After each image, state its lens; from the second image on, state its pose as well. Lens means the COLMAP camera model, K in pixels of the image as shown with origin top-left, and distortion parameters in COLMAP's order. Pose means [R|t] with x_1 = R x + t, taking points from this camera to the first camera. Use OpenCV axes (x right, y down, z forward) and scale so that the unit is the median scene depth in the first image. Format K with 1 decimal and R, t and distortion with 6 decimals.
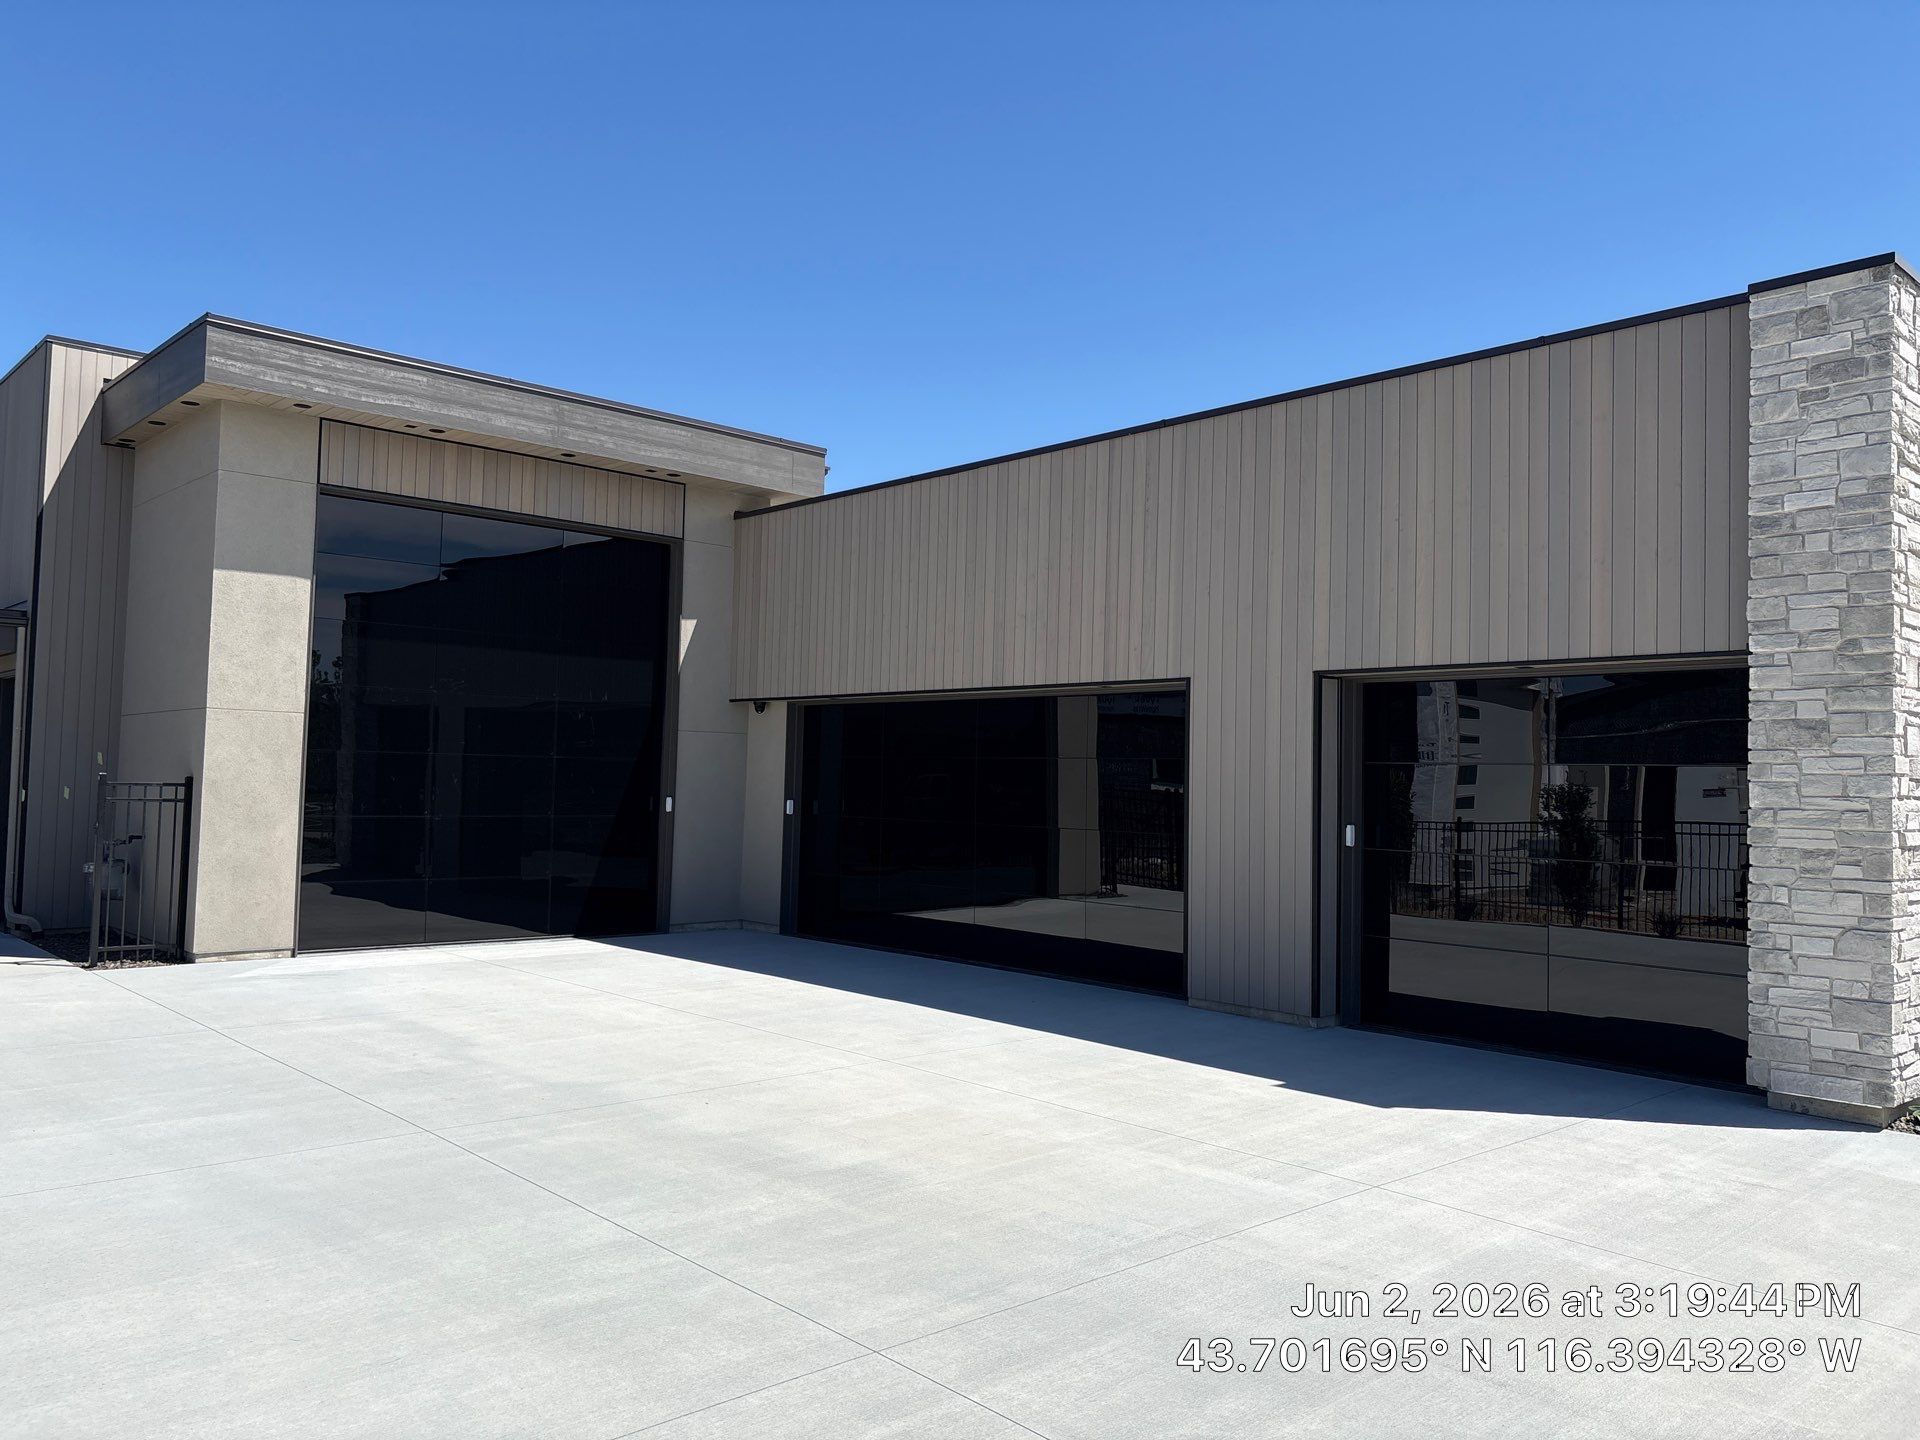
lens RADIAL K [[1437.4, 0, 970.7], [0, 1437.4, 718.9], [0, 0, 1]] dist [0.018805, 0.003302]
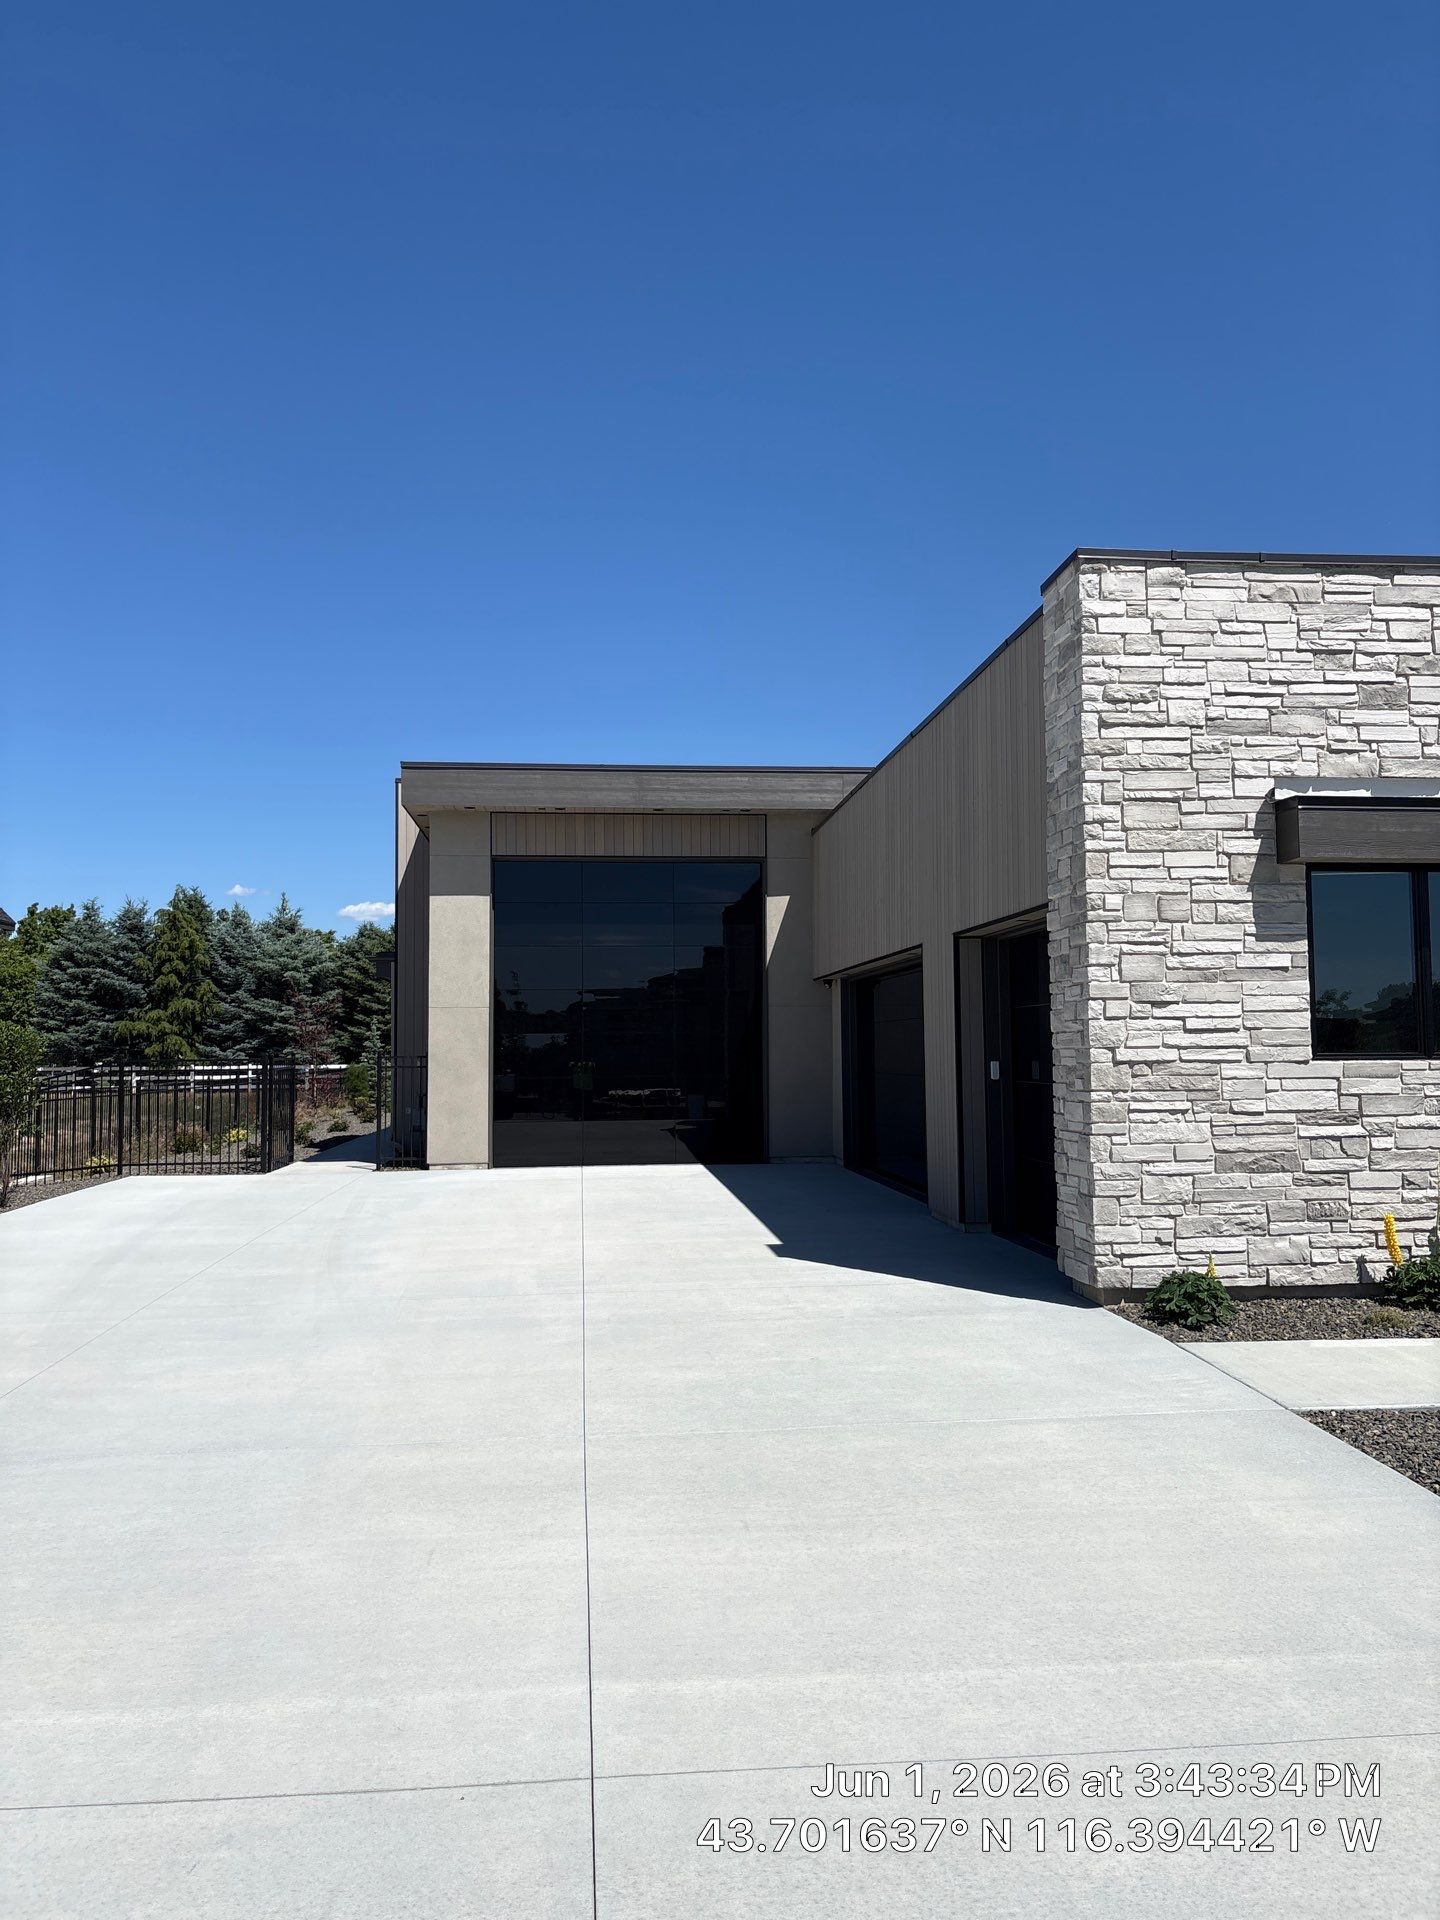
lens RADIAL K [[1439.2, 0, 728.1], [0, 1439.2, 965.4], [0, 0, 1]] dist [0.007178, 0.000008]
pose [[0.794537, -0.065832, -0.603637, 0.687893], [0.052025, 0.997831, -0.040344, 0.026929], [0.604984, 0.000651, 0.796238, -0.054946]]
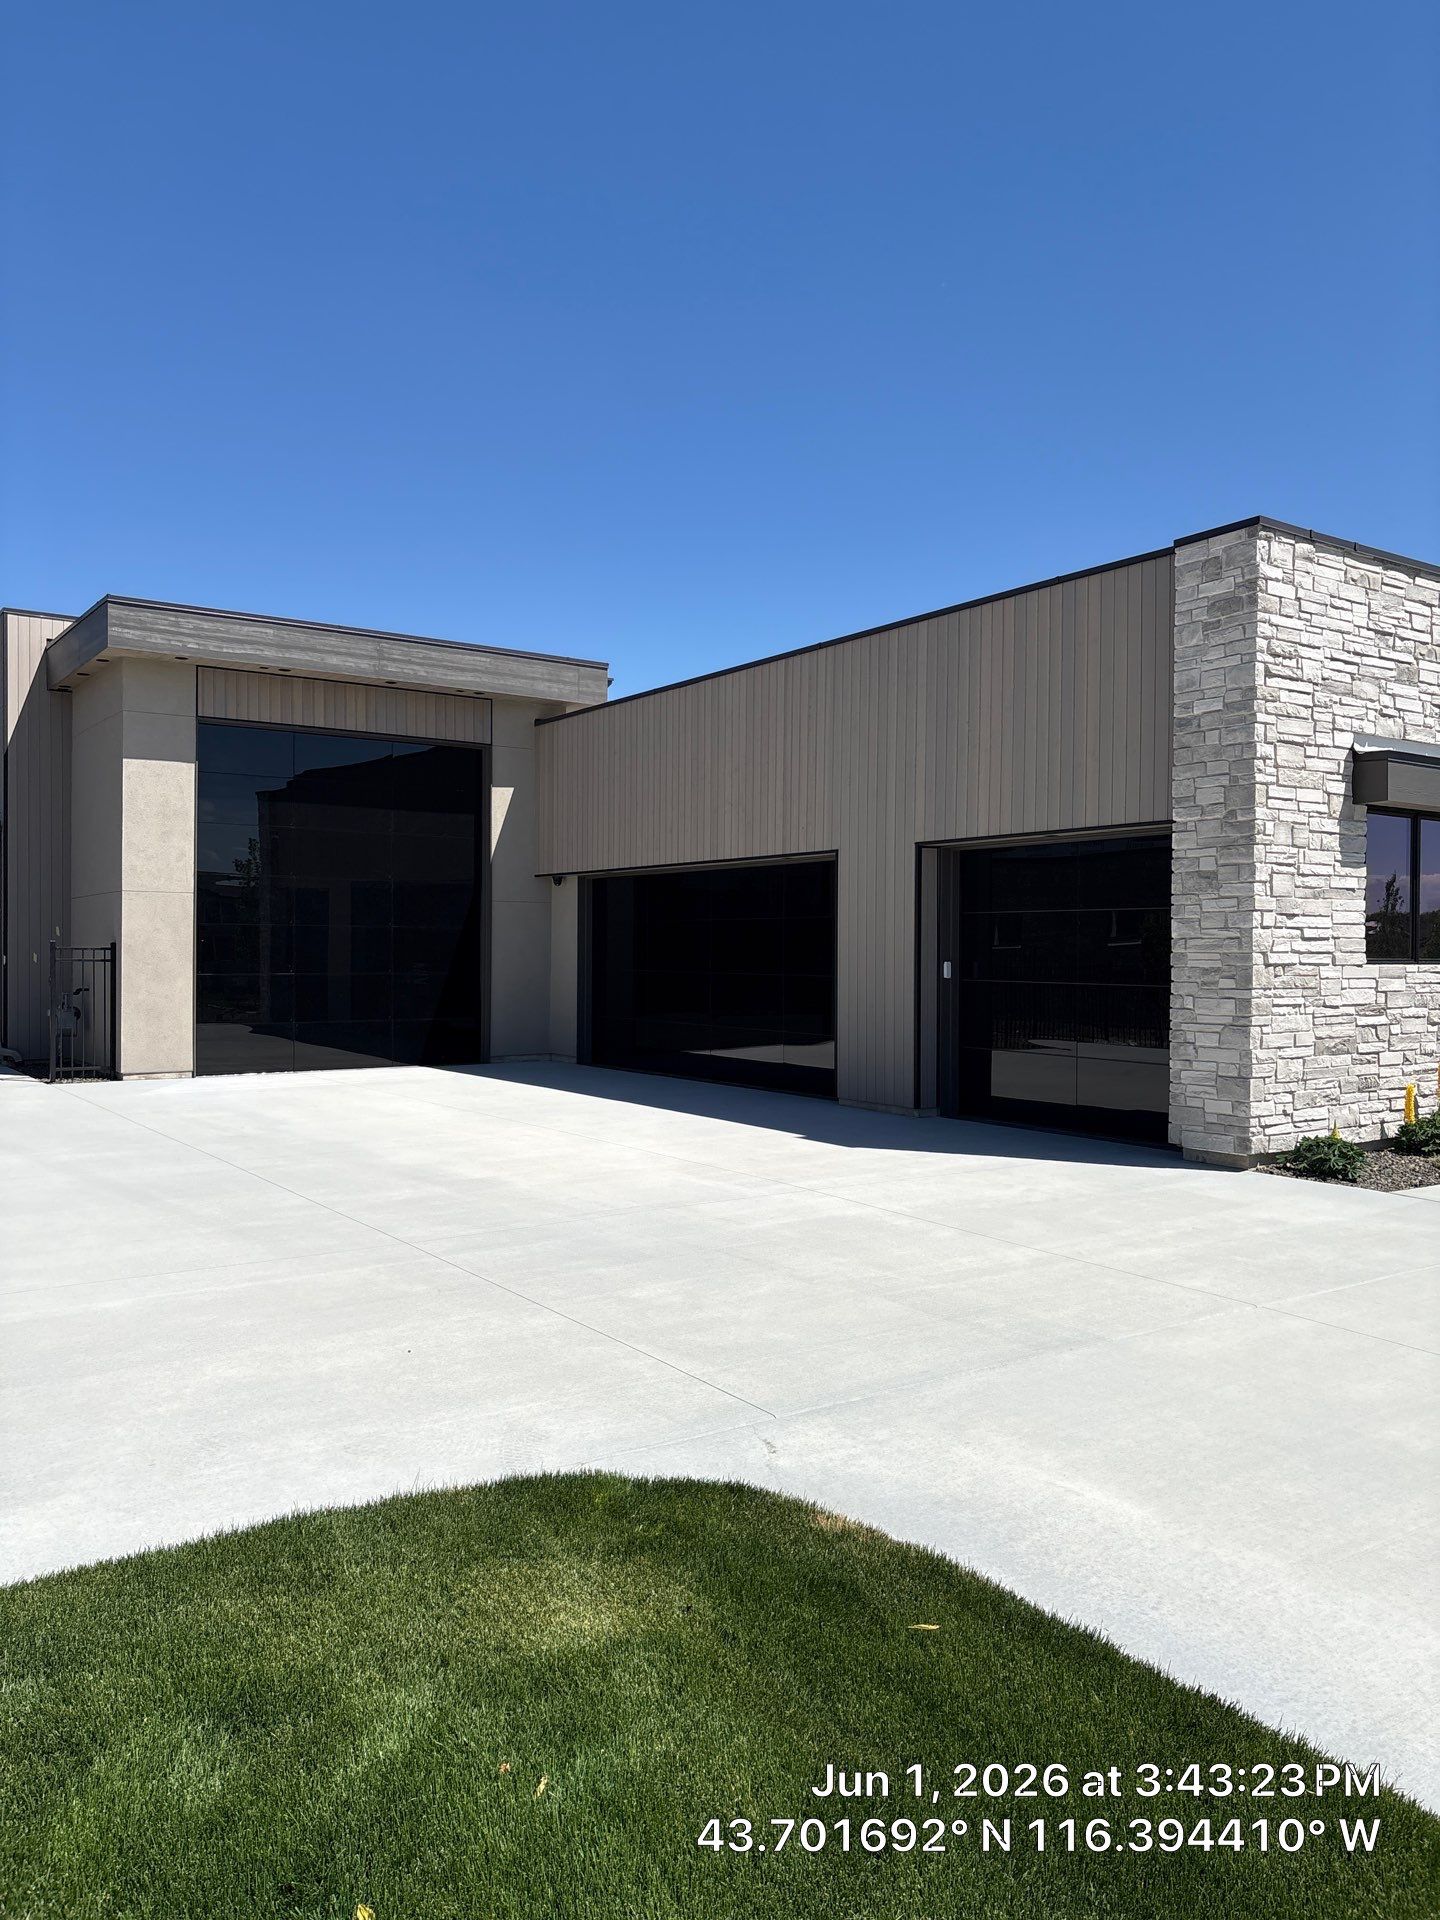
lens RADIAL K [[1439.2, 0, 728.1], [0, 1439.2, 965.4], [0, 0, 1]] dist [0.007178, 0.000008]
pose [[0.990525, -0.015605, -0.136446, 0.208408], [0.022733, 0.998448, 0.050839, 0.006370], [0.135441, -0.053459, 0.989342, -0.247419]]
